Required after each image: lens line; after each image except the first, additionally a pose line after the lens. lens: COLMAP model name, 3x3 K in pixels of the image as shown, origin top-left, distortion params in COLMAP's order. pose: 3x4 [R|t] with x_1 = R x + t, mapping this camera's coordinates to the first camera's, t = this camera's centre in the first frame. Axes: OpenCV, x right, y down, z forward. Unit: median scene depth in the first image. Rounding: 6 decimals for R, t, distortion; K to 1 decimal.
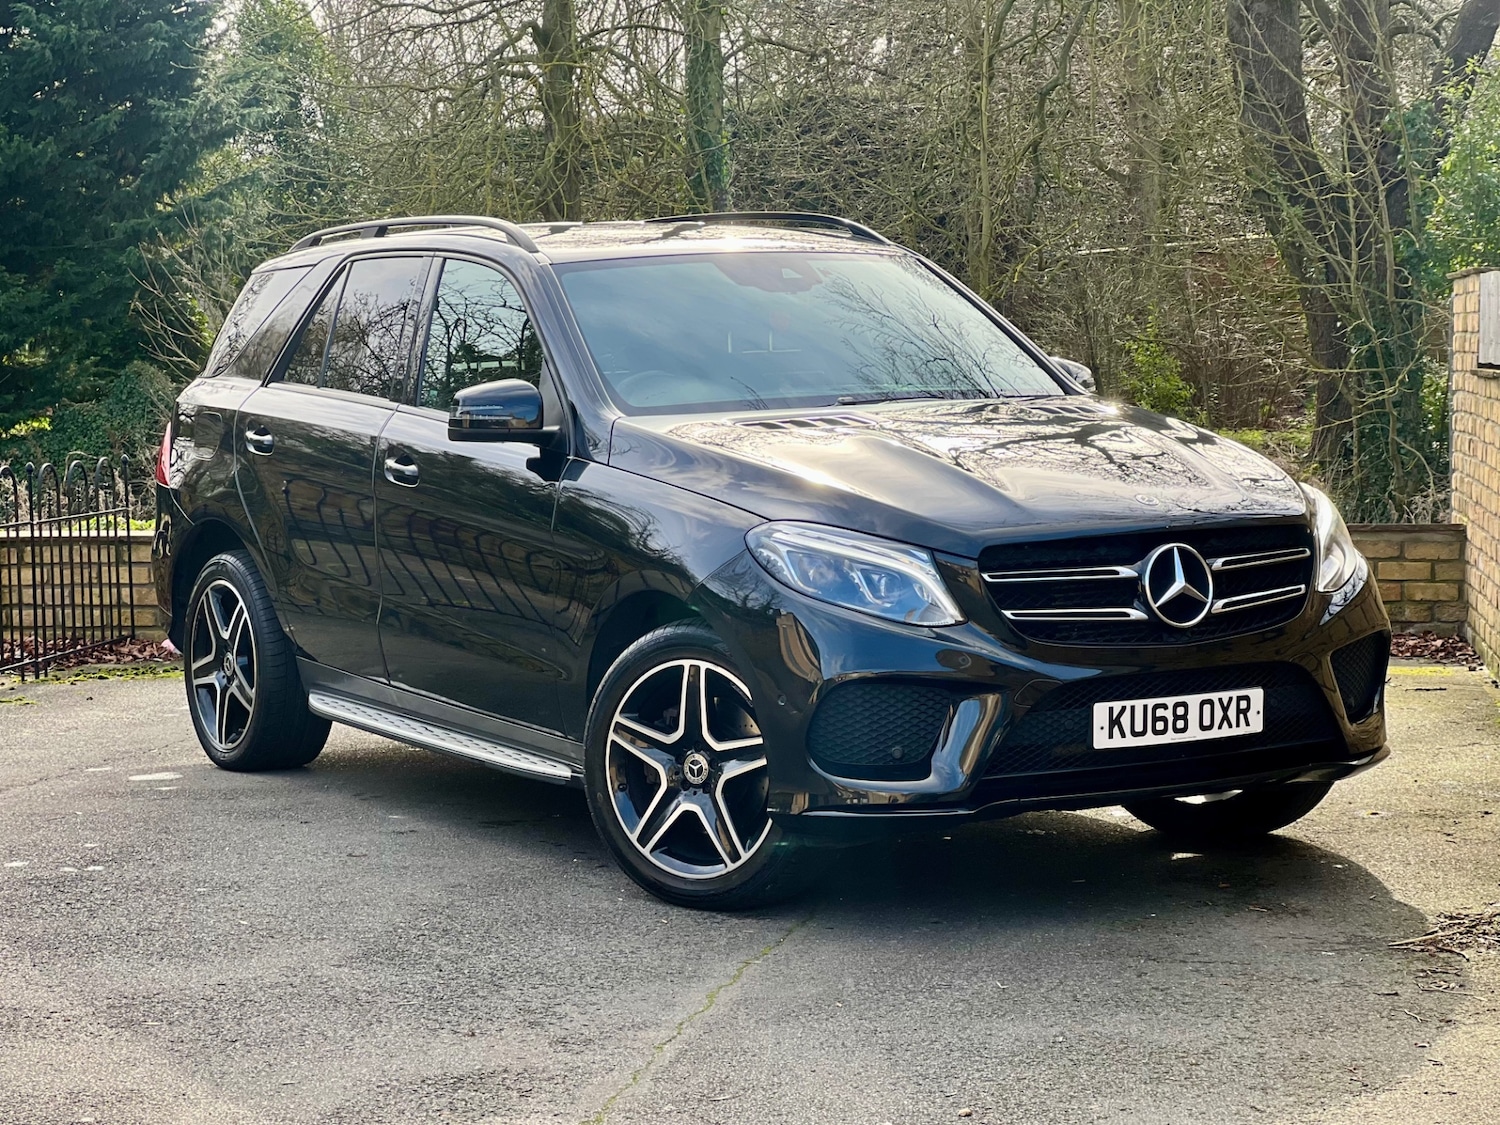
lens RADIAL K [[3320.9, 0, 751.6], [0, 3320.9, 554.3], [0, 0, 1]] dist [0.085496, 2.213100]
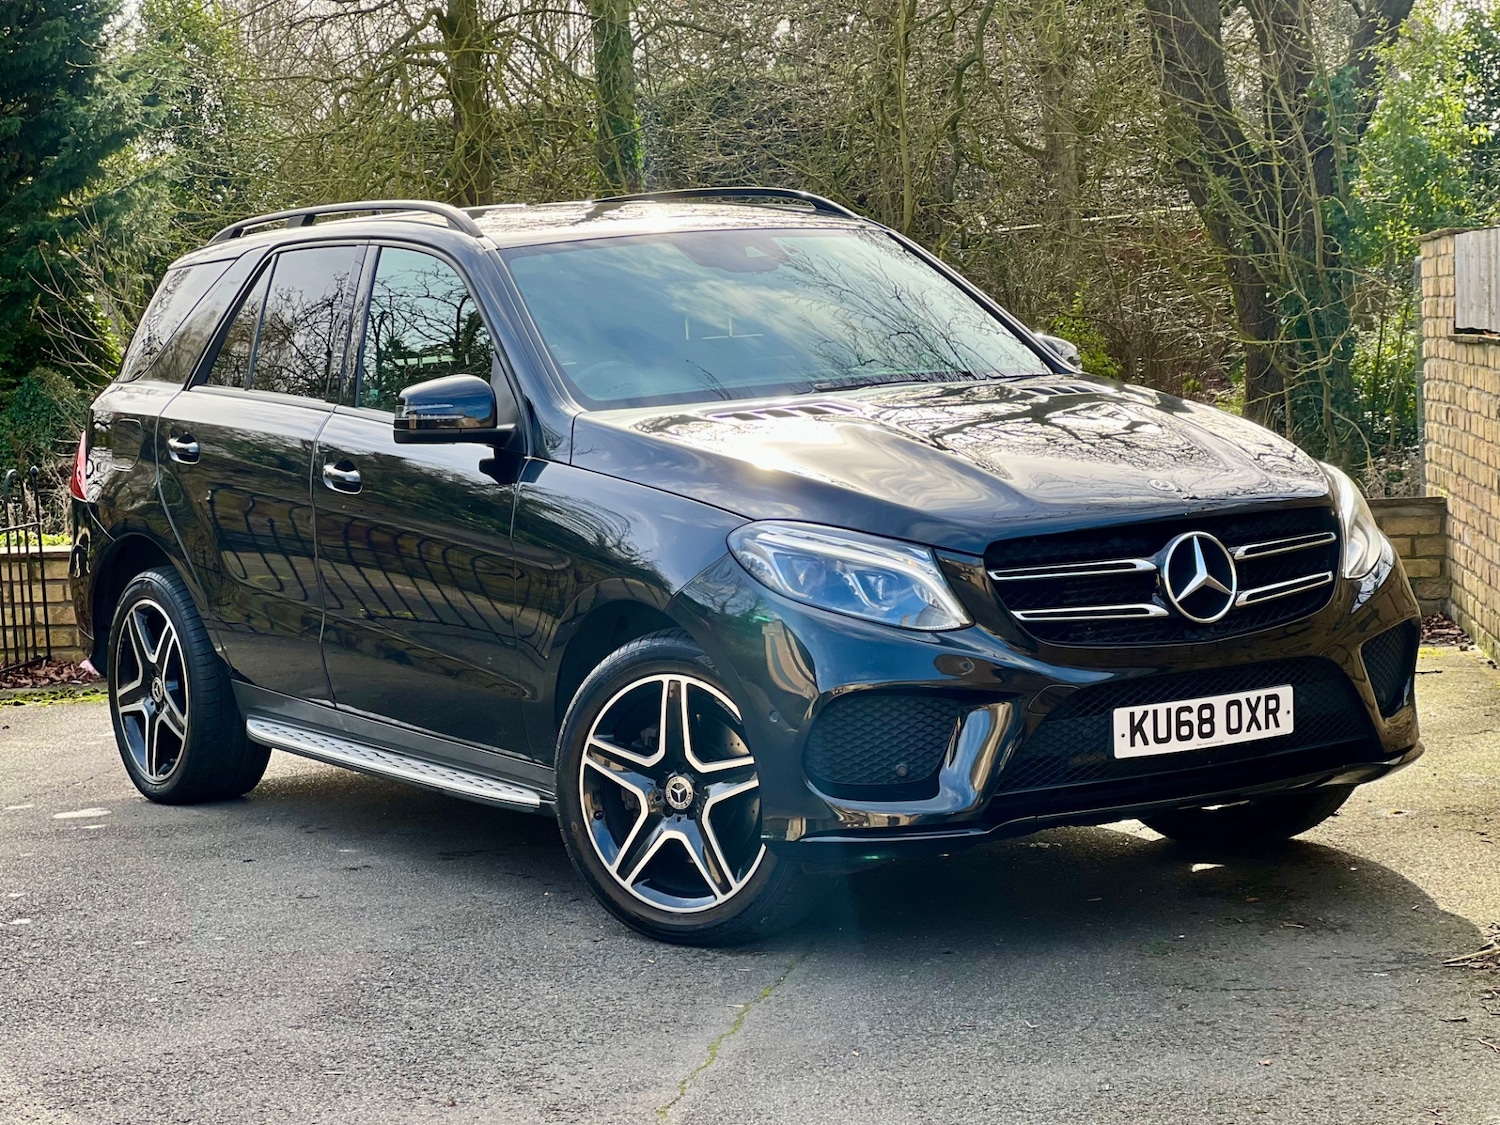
lens RADIAL K [[3321.0, 0, 757.8], [0, 3321.0, 559.0], [0, 0, 1]] dist [0.157452, 1.049329]
pose [[0.999124, -0.031161, 0.027943, -0.018599], [0.031022, 0.999504, 0.005390, -0.004317], [-0.028097, -0.004518, 0.999595, 0.081222]]
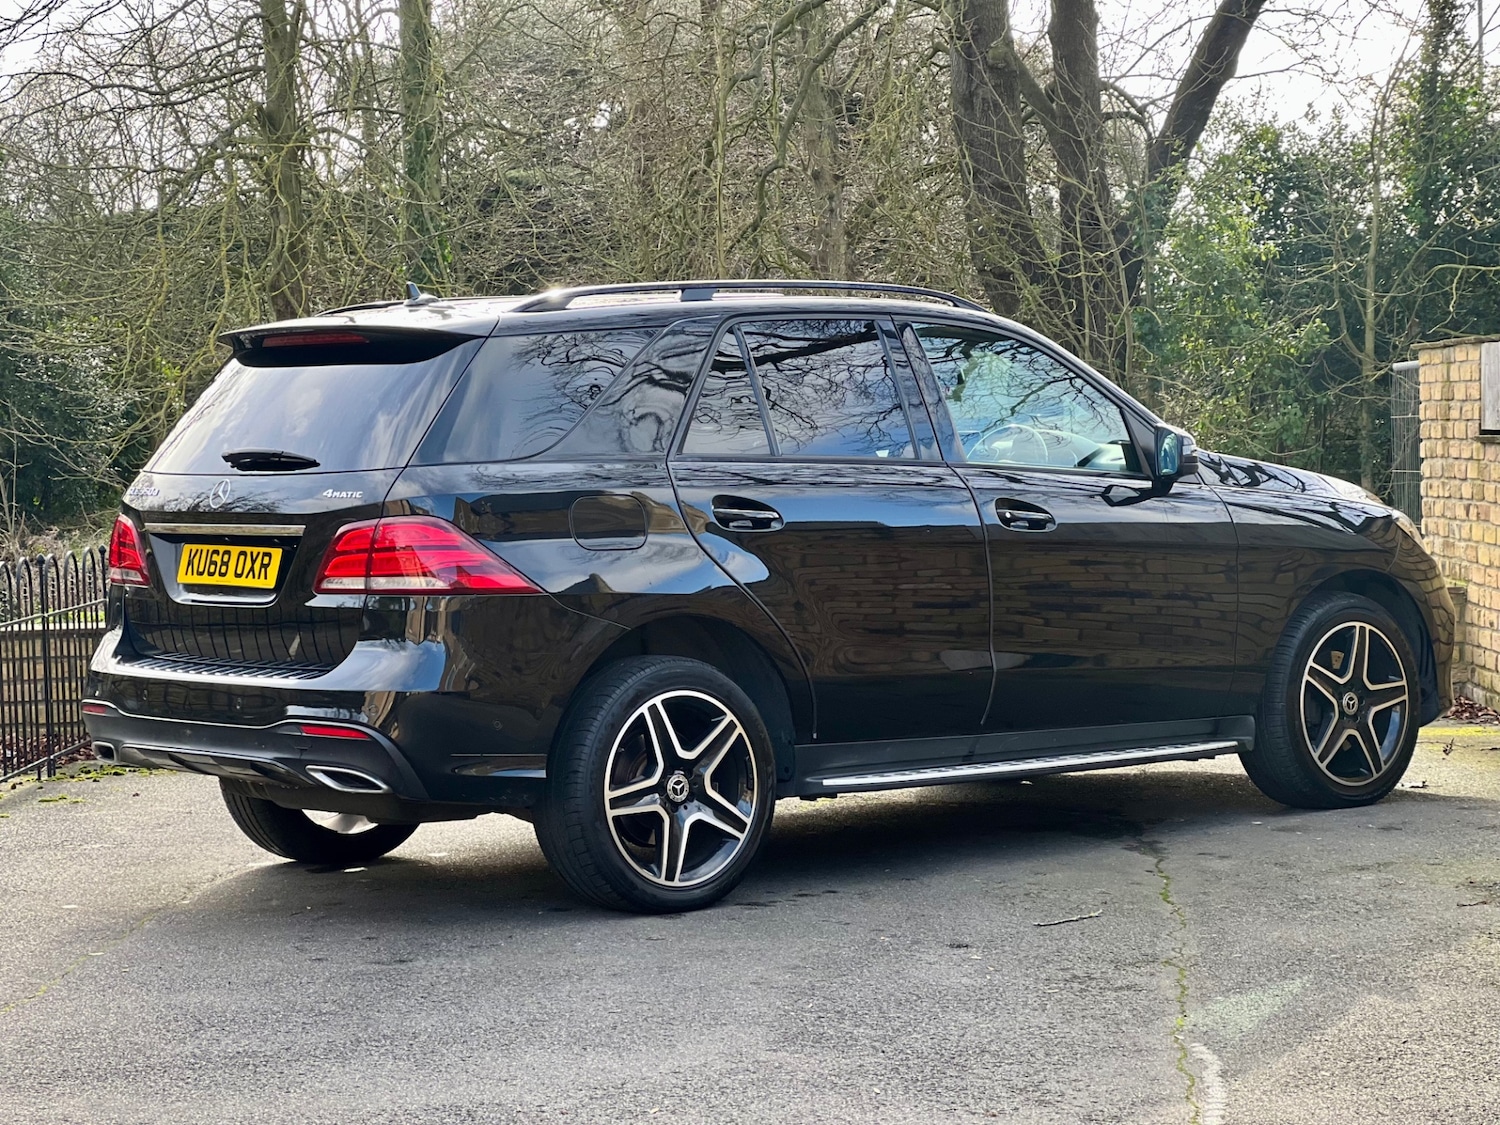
lens RADIAL K [[3320.9, 0, 751.6], [0, 3320.9, 554.3], [0, 0, 1]] dist [0.085496, 2.213100]
pose [[0.991222, -0.018810, 0.130860, -0.234977], [0.022073, 0.999479, -0.023531, 0.000303], [-0.130350, 0.026213, 0.991122, 0.023803]]
